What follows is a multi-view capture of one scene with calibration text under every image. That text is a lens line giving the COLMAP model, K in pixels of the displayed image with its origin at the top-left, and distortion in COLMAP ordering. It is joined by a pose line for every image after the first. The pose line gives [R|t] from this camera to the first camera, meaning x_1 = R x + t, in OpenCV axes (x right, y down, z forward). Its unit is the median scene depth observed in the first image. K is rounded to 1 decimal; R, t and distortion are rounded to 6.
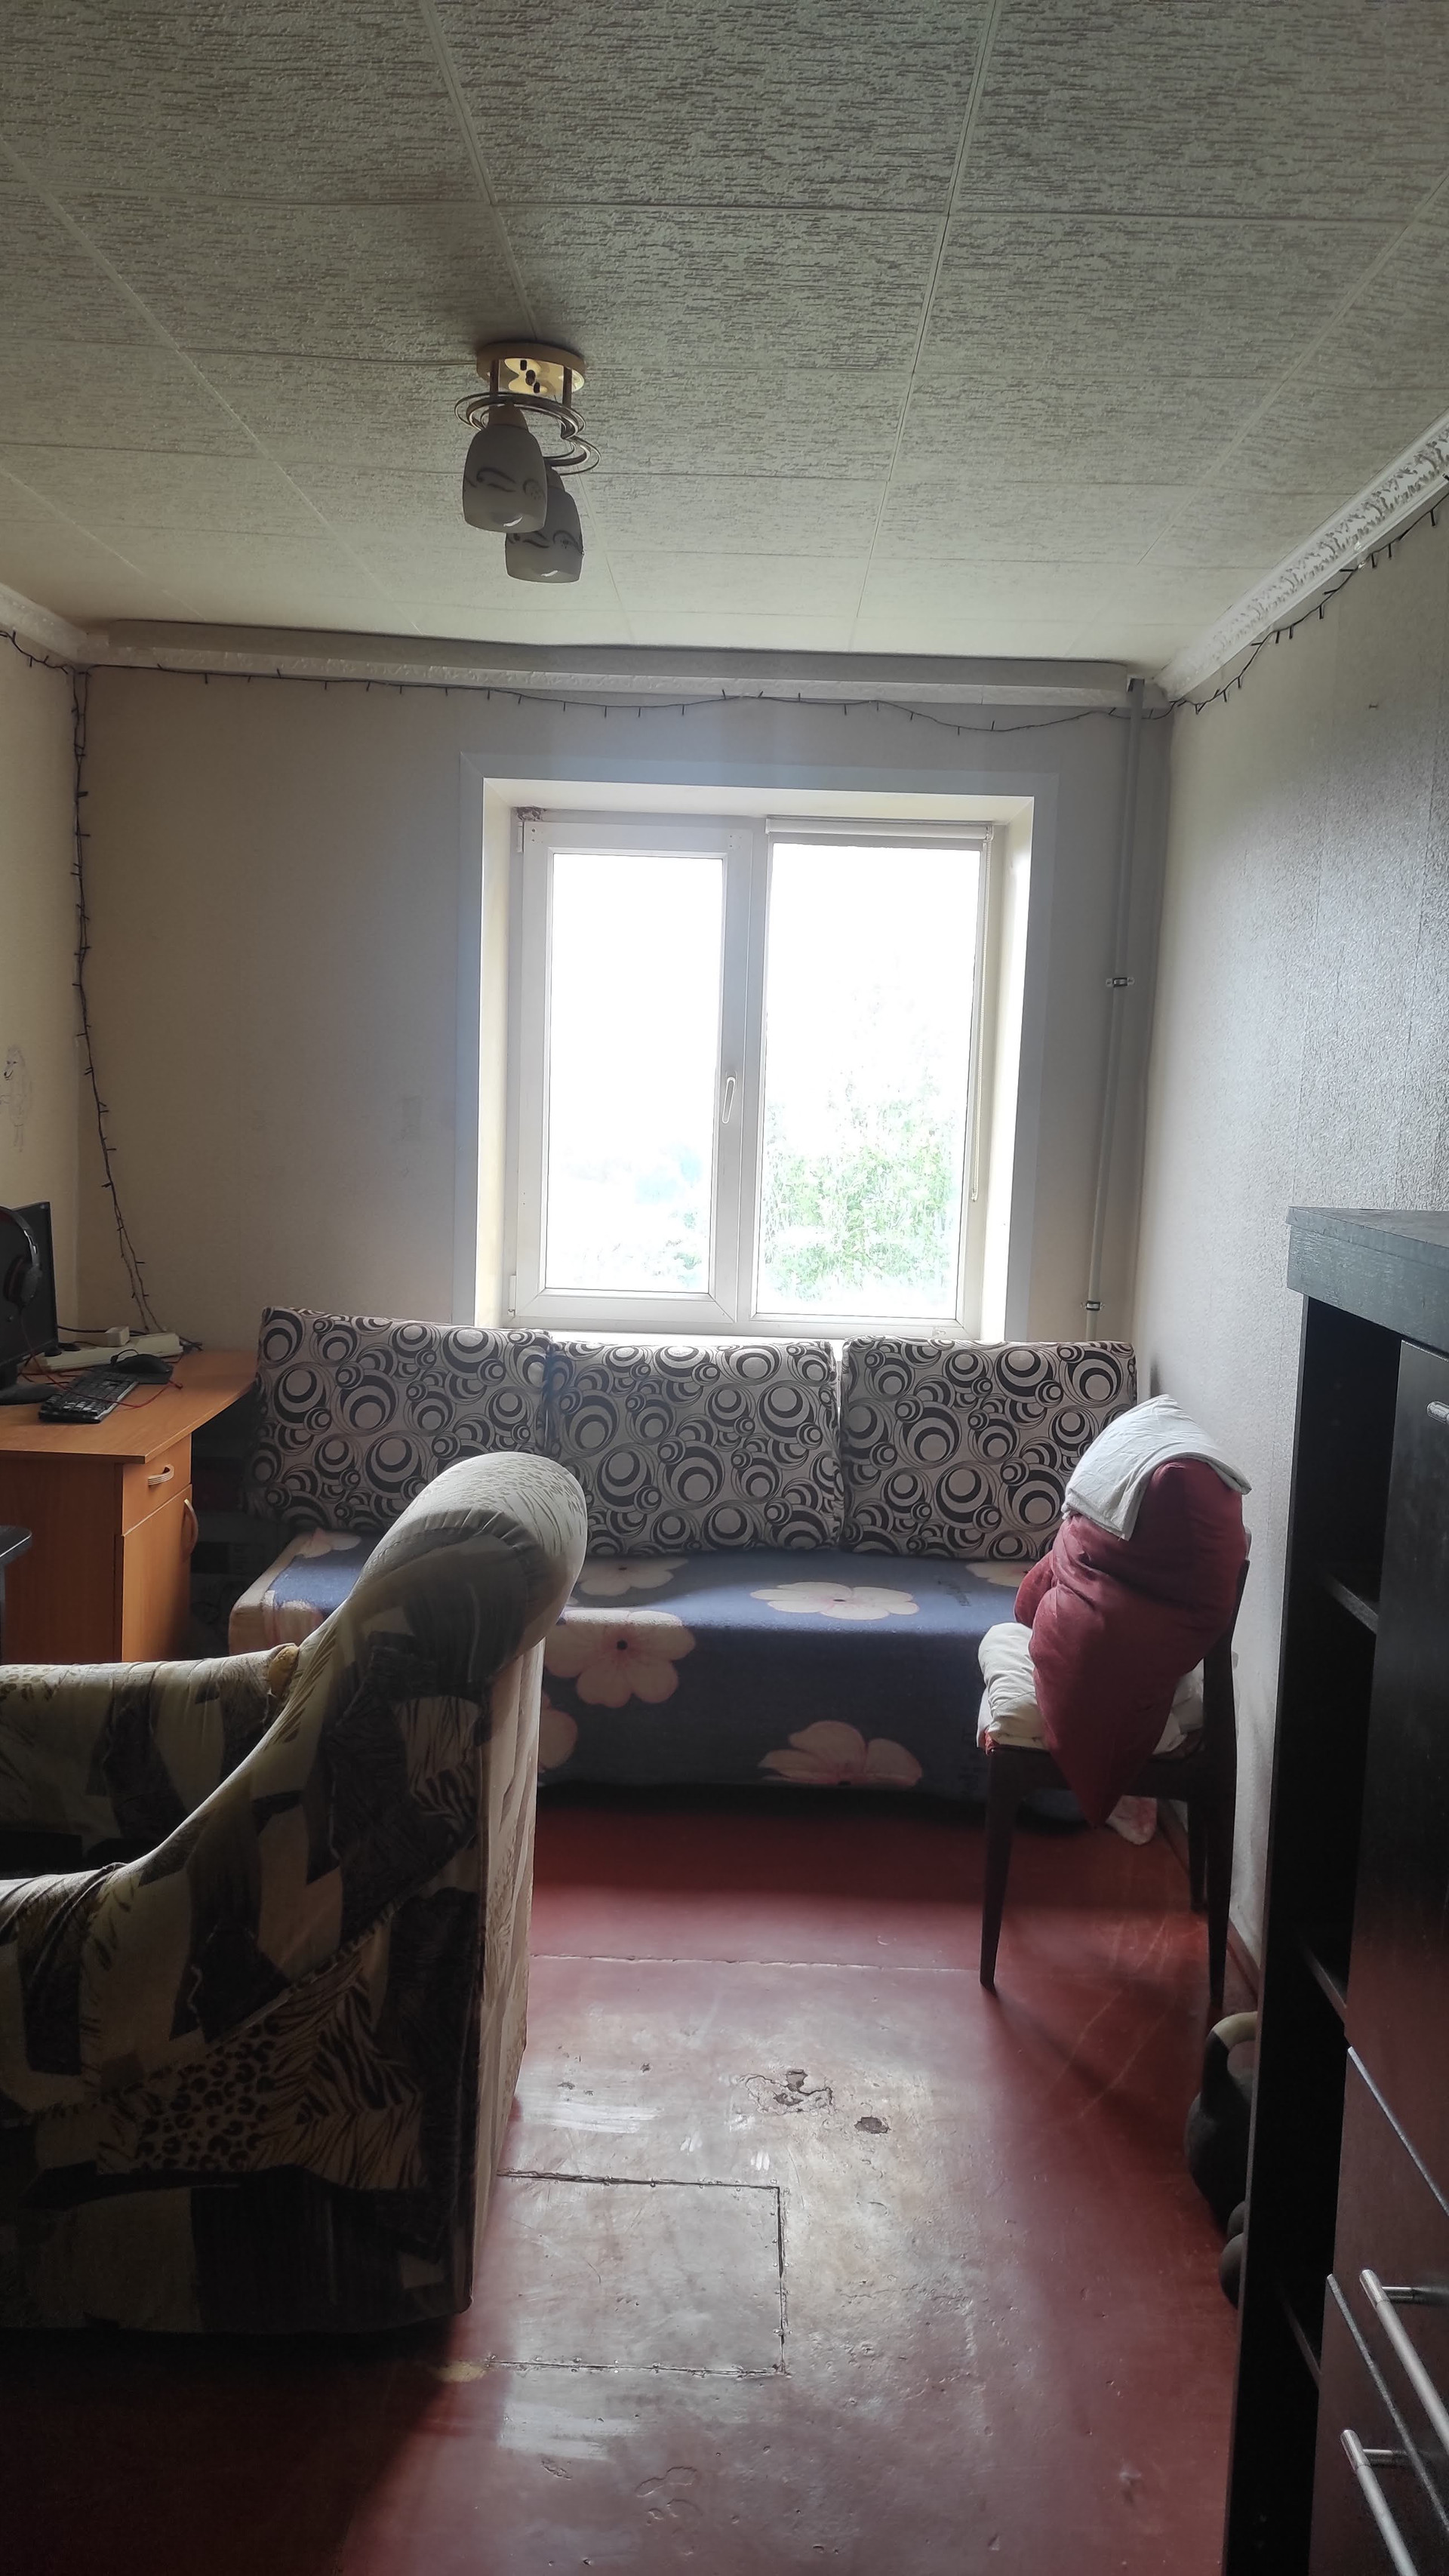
lens RADIAL K [[1895.3, 0, 724.7], [0, 1895.3, 1287.7], [0, 0, 1]] dist [0.039146, -0.028906]
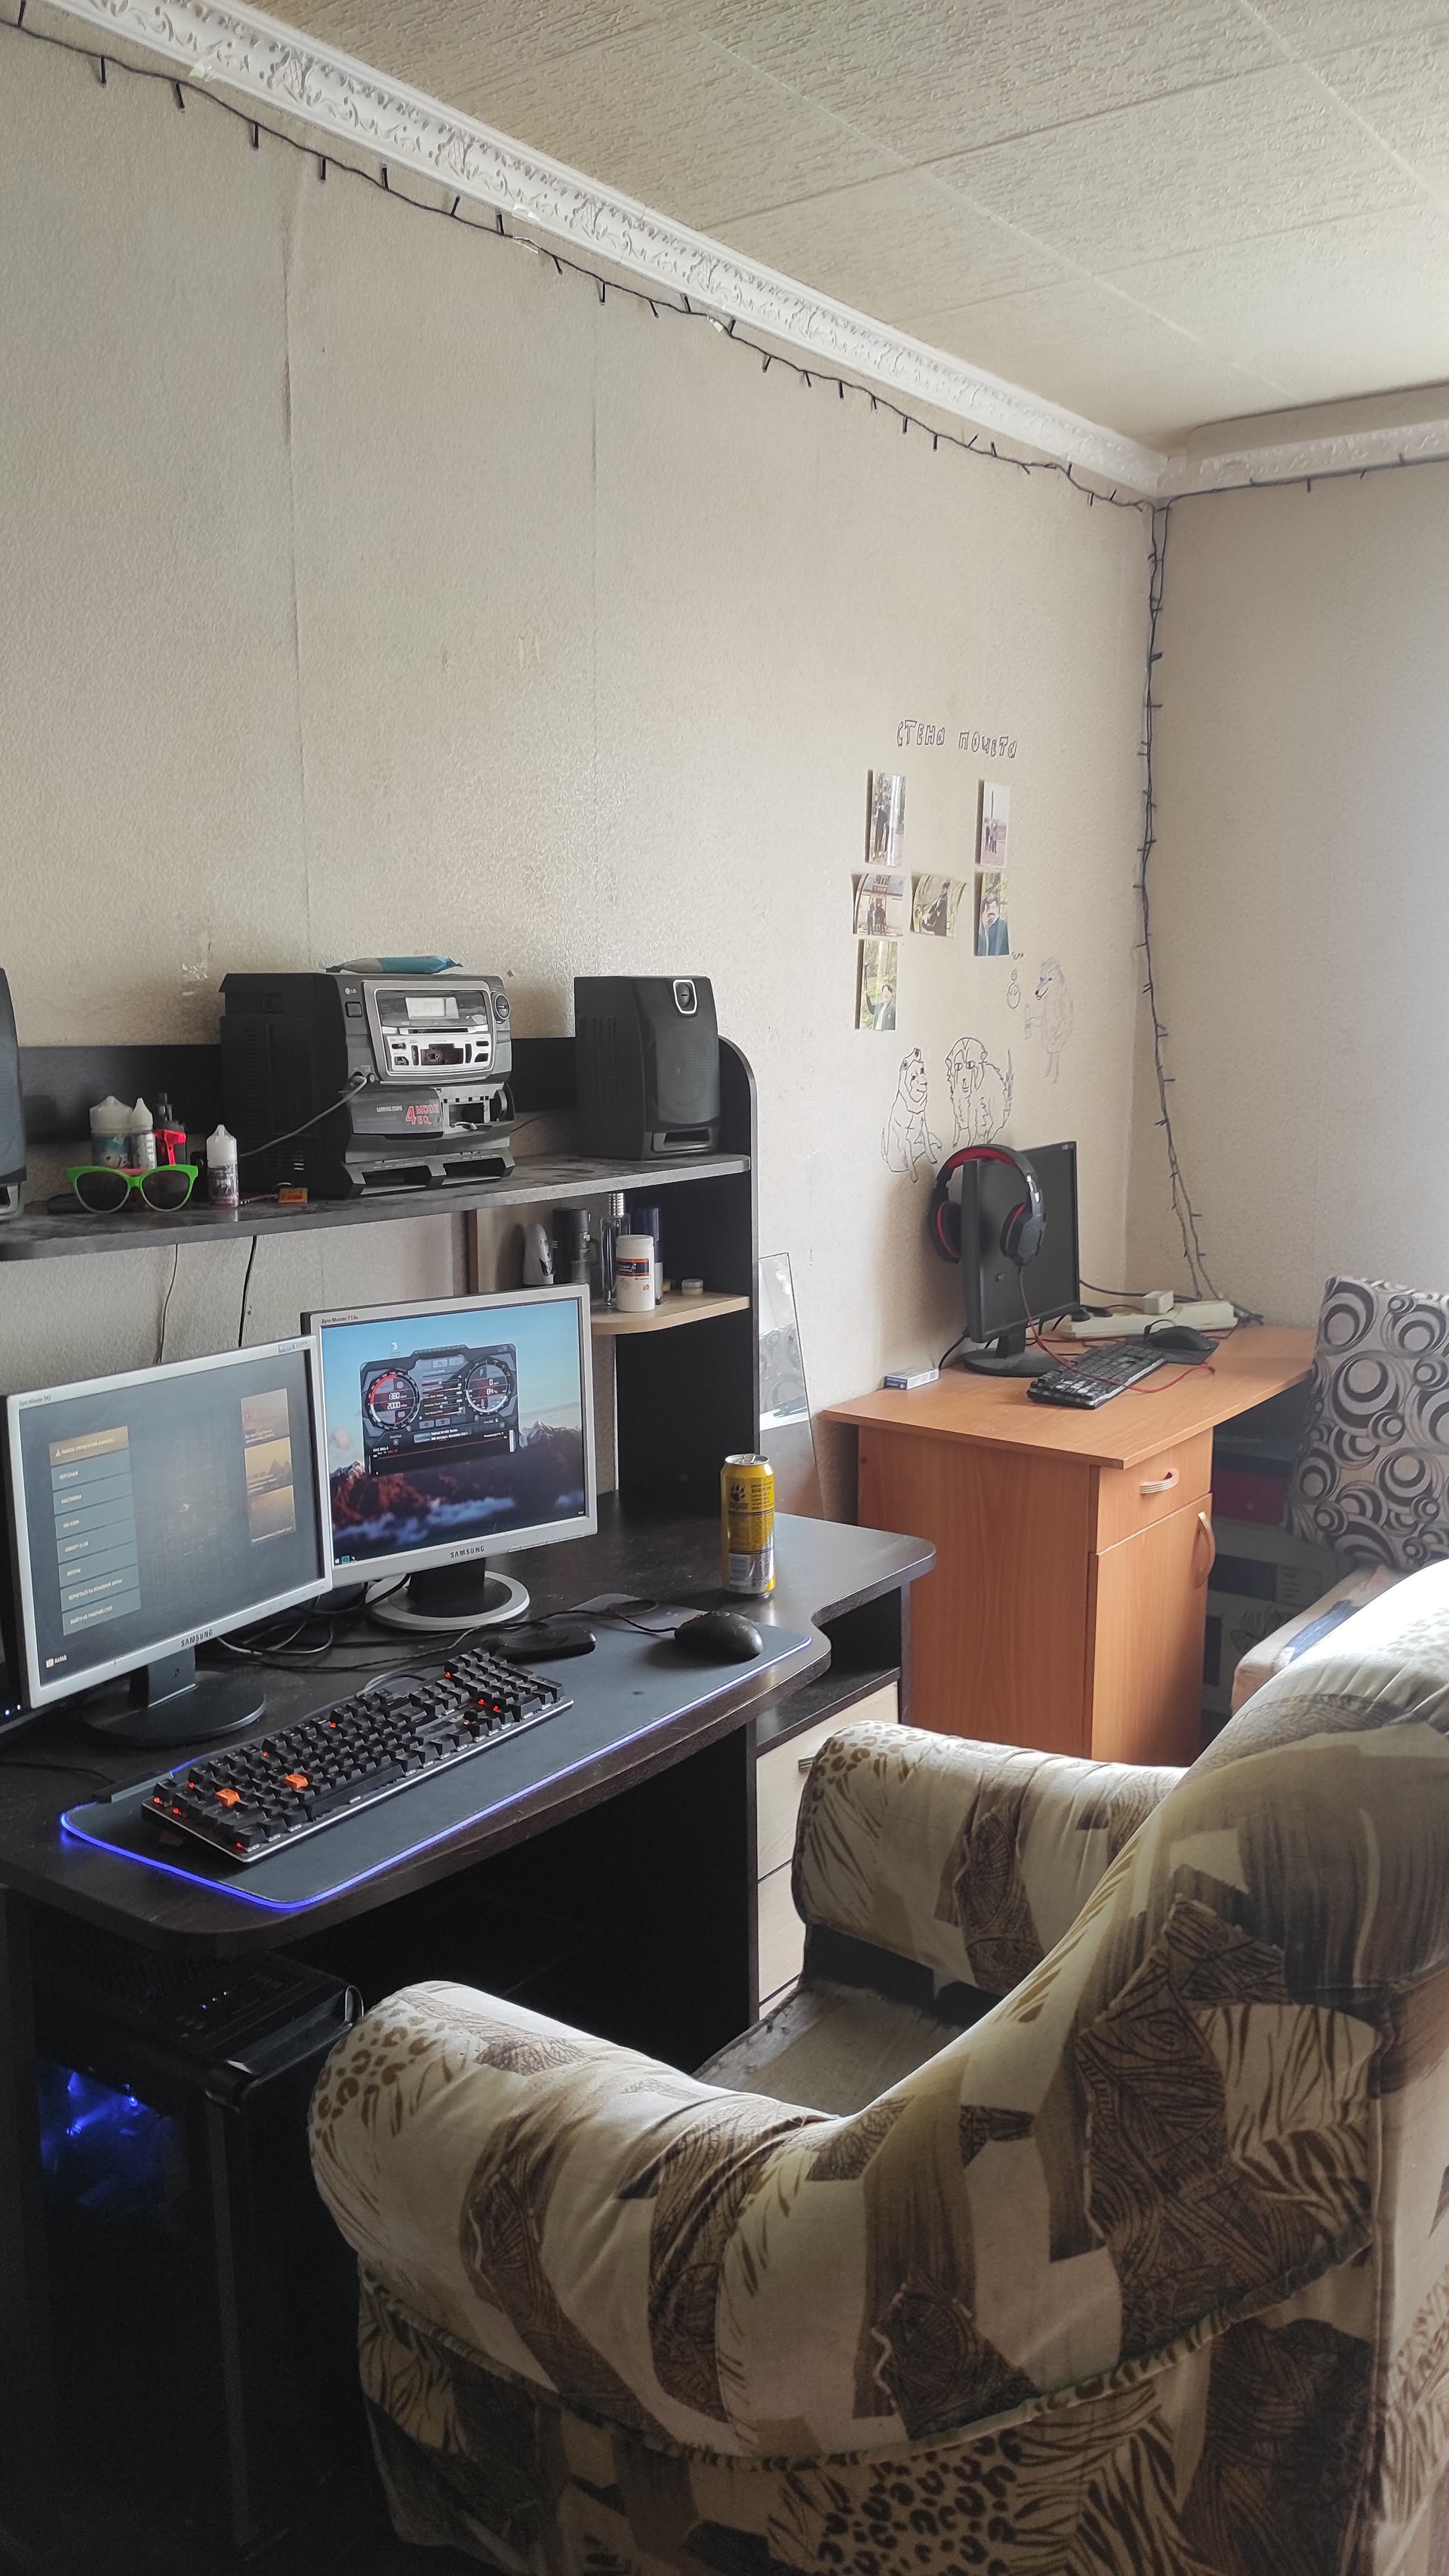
lens RADIAL K [[1895.3, 0, 719.8], [0, 1895.3, 1289.3], [0, 0, 1]] dist [0.039146, -0.028906]
pose [[0.809061, 0.054110, -0.585229, 0.031974], [-0.037605, 0.998478, 0.040331, -0.013882], [0.586520, -0.010623, 0.809865, 0.428821]]
